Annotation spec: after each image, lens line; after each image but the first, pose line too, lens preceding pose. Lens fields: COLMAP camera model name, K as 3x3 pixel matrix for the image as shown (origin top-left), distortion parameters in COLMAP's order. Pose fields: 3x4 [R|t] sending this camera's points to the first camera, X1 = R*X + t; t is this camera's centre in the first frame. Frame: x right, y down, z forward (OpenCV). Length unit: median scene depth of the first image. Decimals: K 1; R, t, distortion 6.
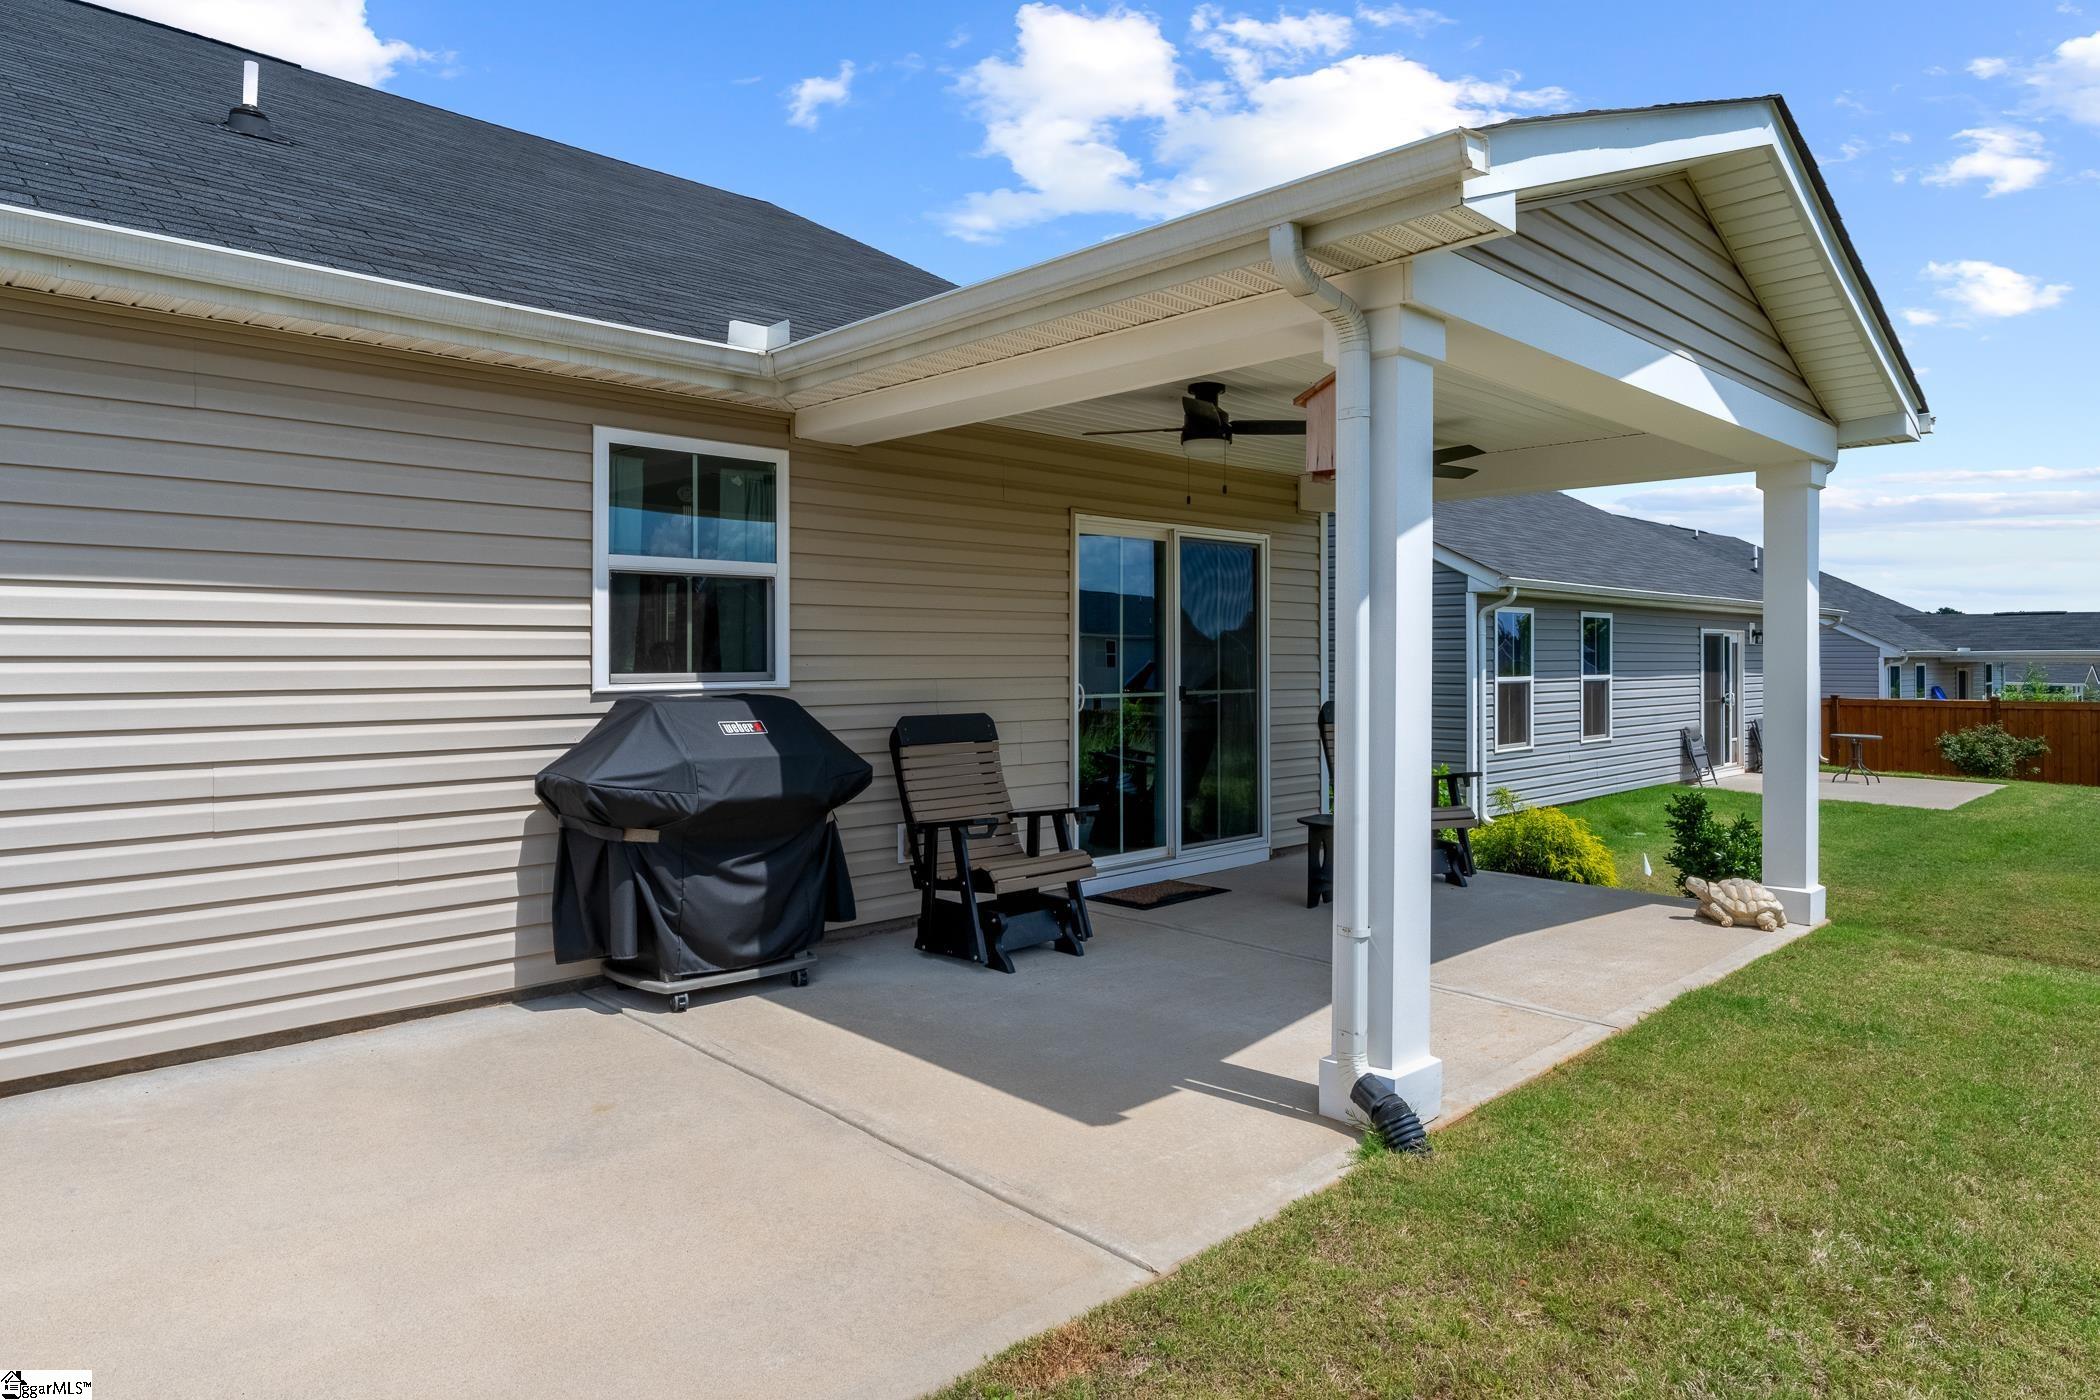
lens RADIAL K [[1281.5, 0, 1051.4], [0, 1281.5, 645.0], [0, 0, 1]] dist [-0.013936, -0.000601]
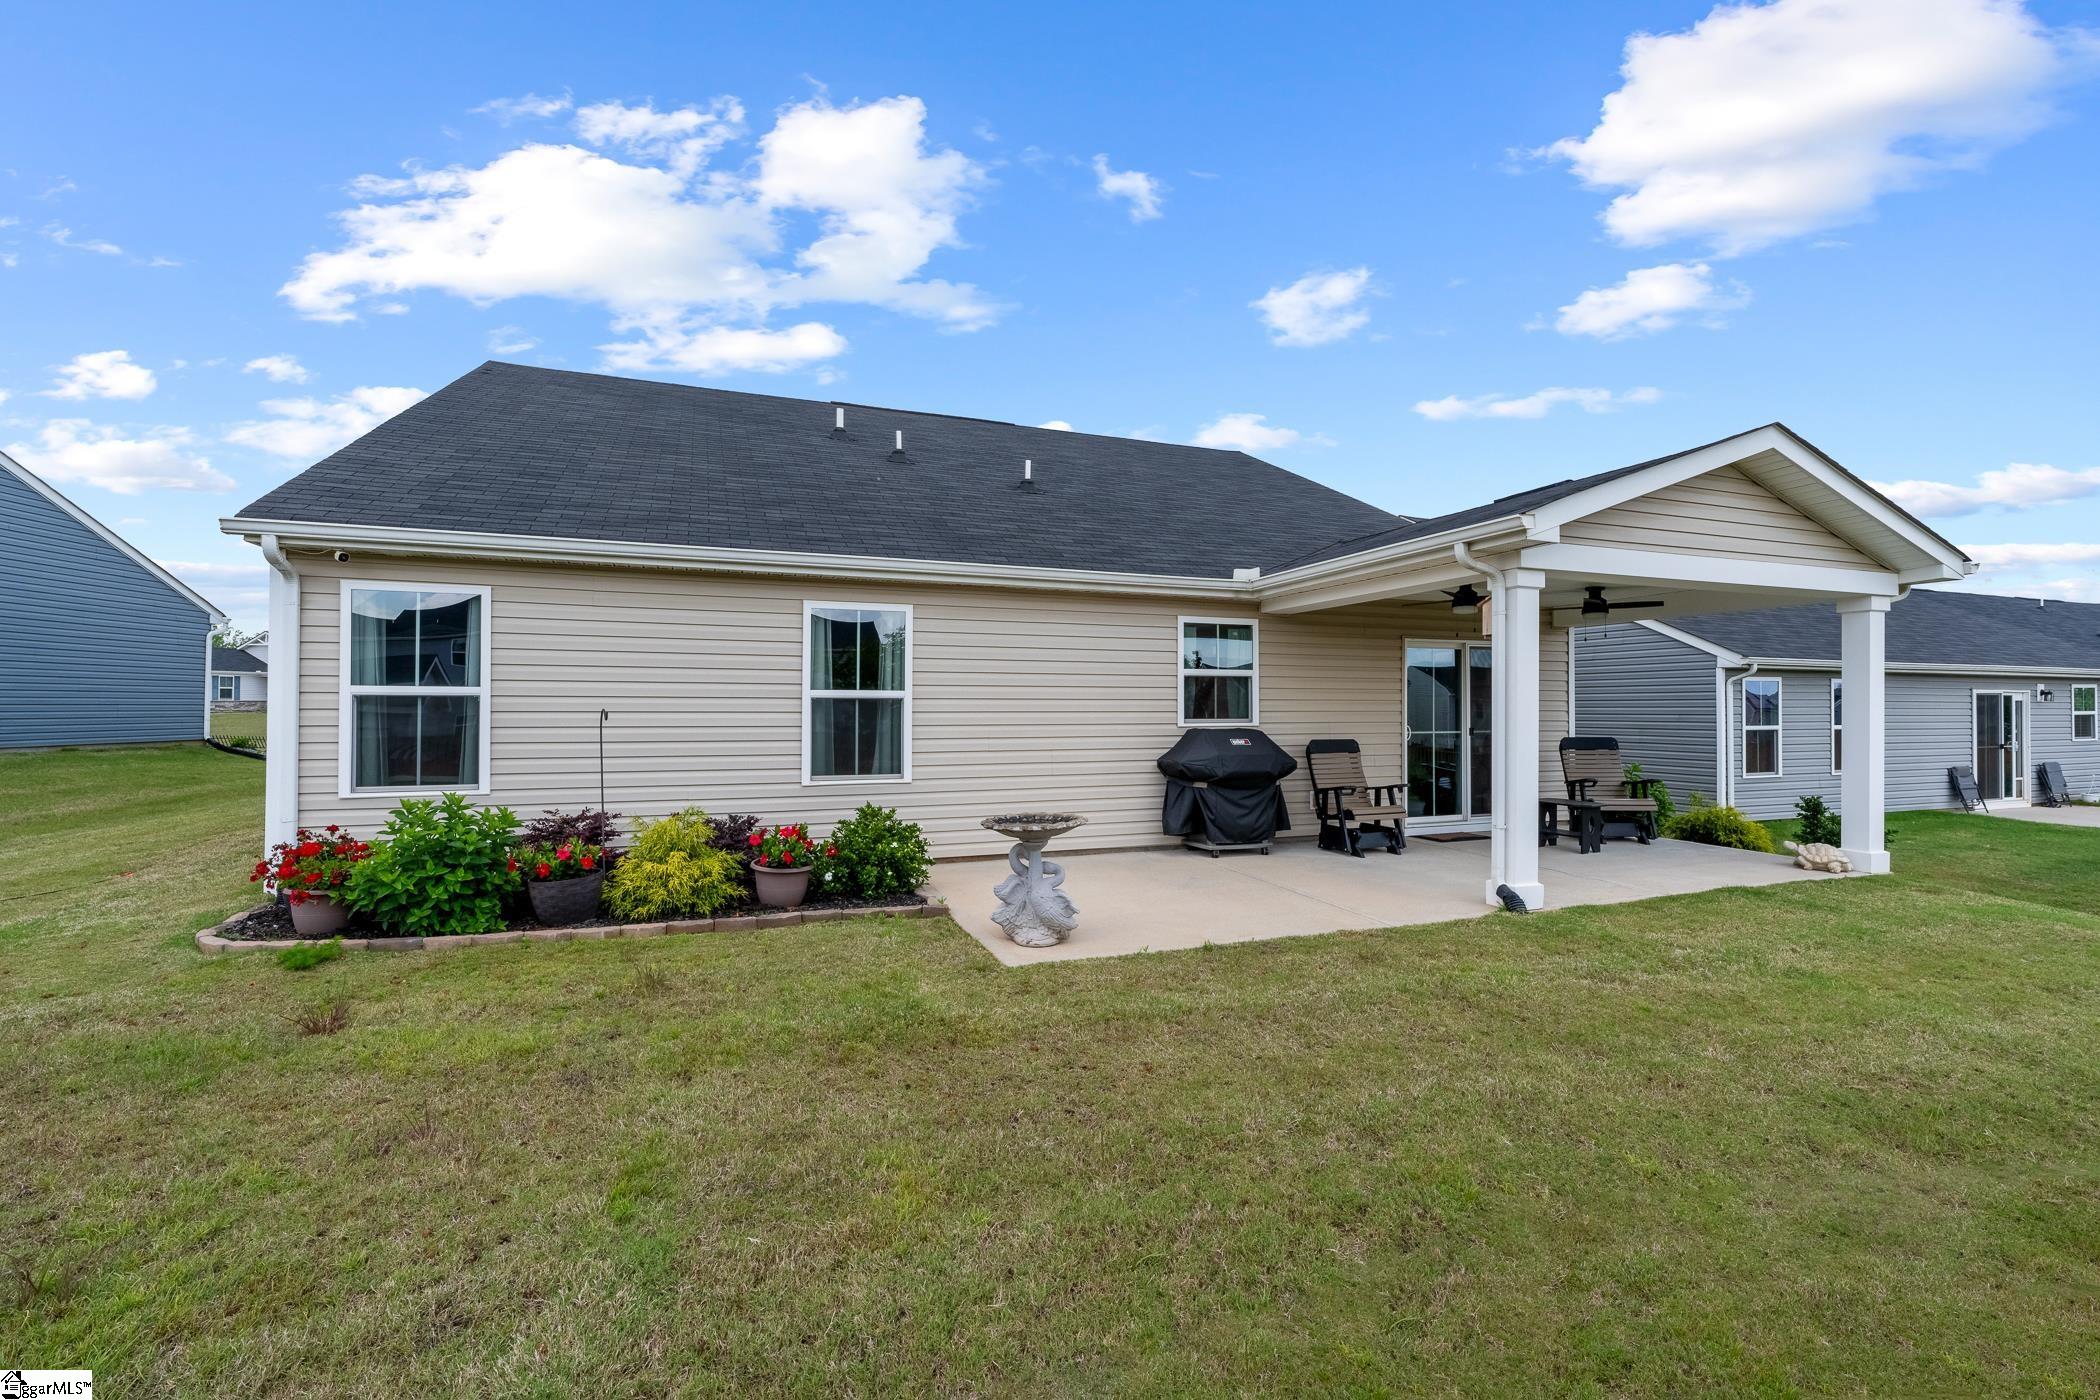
lens RADIAL K [[920.9, 0, 1050.0], [0, 920.9, 700.0], [0, 0, 1]] dist [-0.001143, 0.000070]
pose [[0.916778, -0.003521, -0.399381, 0.099549], [0.002831, 0.999993, -0.002318, -0.008556], [0.399386, 0.000994, 0.916782, -0.599945]]
